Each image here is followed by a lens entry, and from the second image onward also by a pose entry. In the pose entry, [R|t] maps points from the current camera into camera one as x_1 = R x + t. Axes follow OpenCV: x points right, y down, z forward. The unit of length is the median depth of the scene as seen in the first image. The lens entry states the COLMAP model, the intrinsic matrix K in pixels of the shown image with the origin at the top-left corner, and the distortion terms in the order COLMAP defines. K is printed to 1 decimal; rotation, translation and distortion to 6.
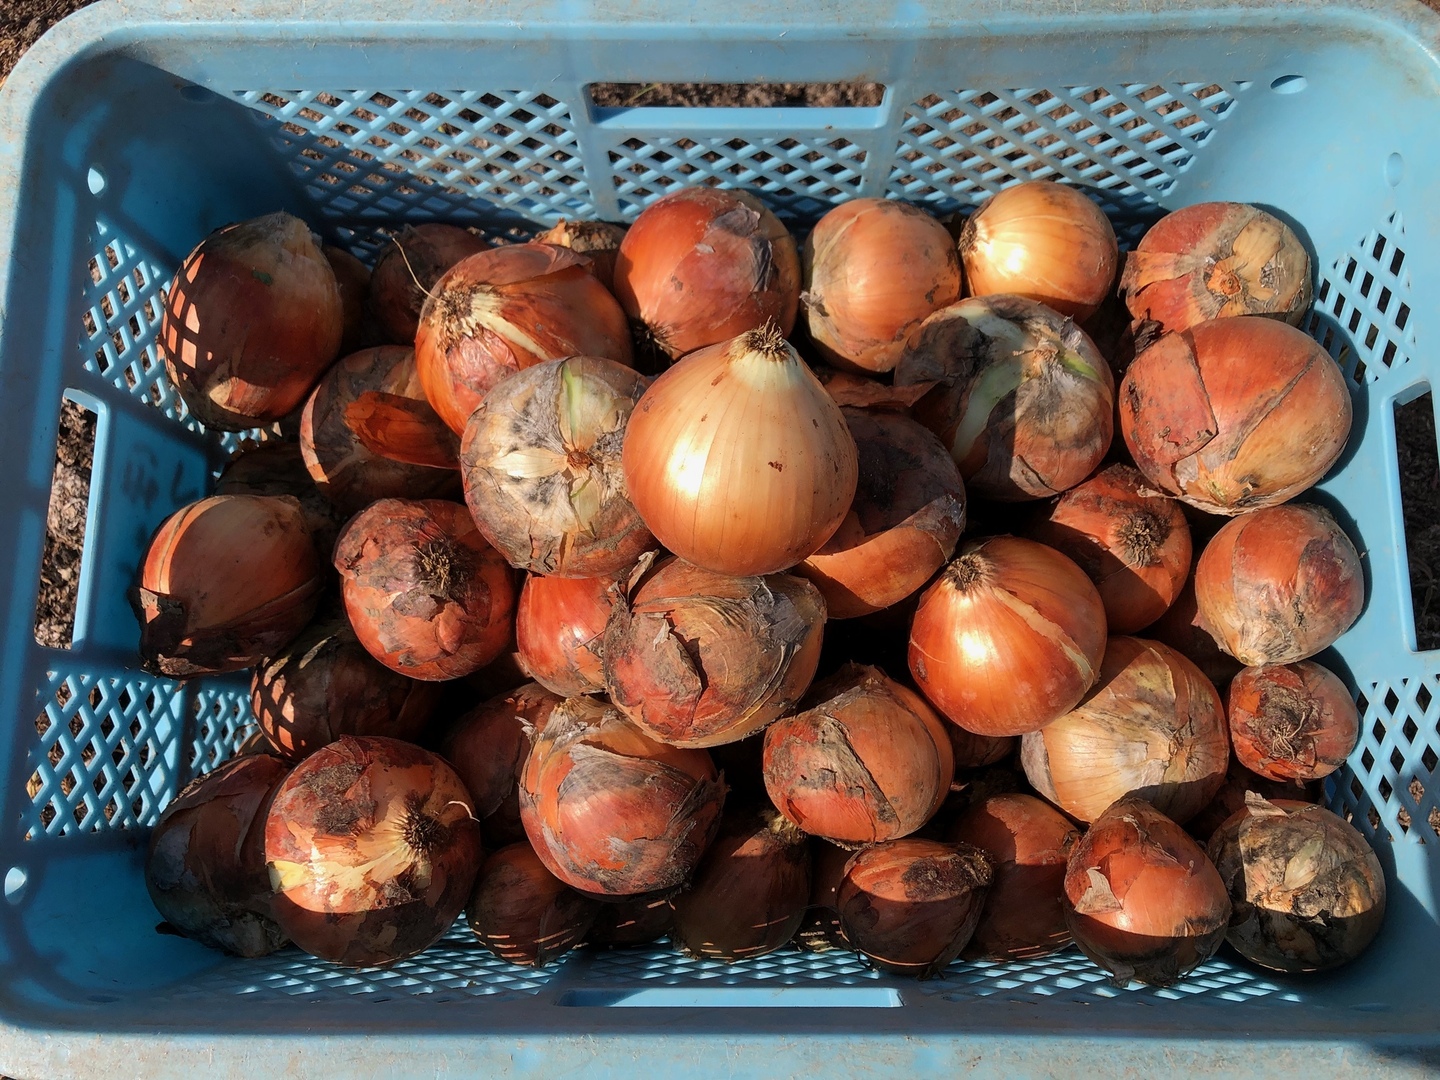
lens RADIAL K [[1180.9, 0, 716.6], [0, 1180.9, 541.0], [0, 0, 1]] dist [0.004651, -0.015735]
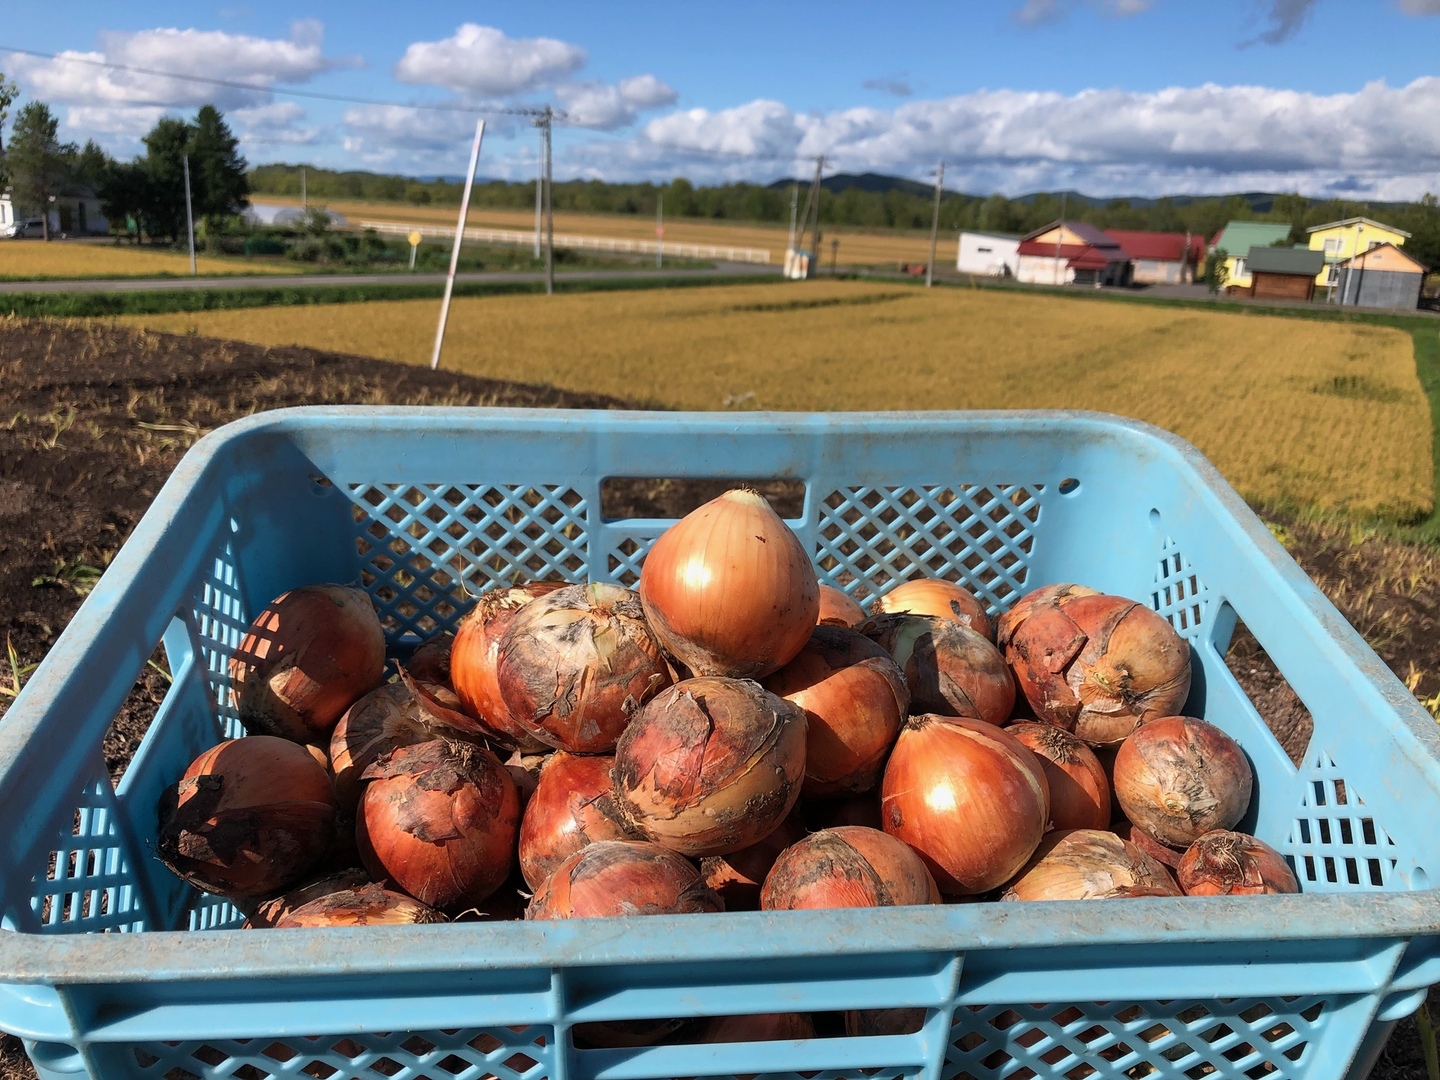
lens RADIAL K [[1180.9, 0, 721.1], [0, 1180.9, 544.9], [0, 0, 1]] dist [0.004651, -0.015735]
pose [[0.995826, 0.011585, 0.090536, -0.098931], [0.058891, 0.676283, -0.734284, 0.781830], [-0.069734, 0.736551, 0.672778, 0.076339]]
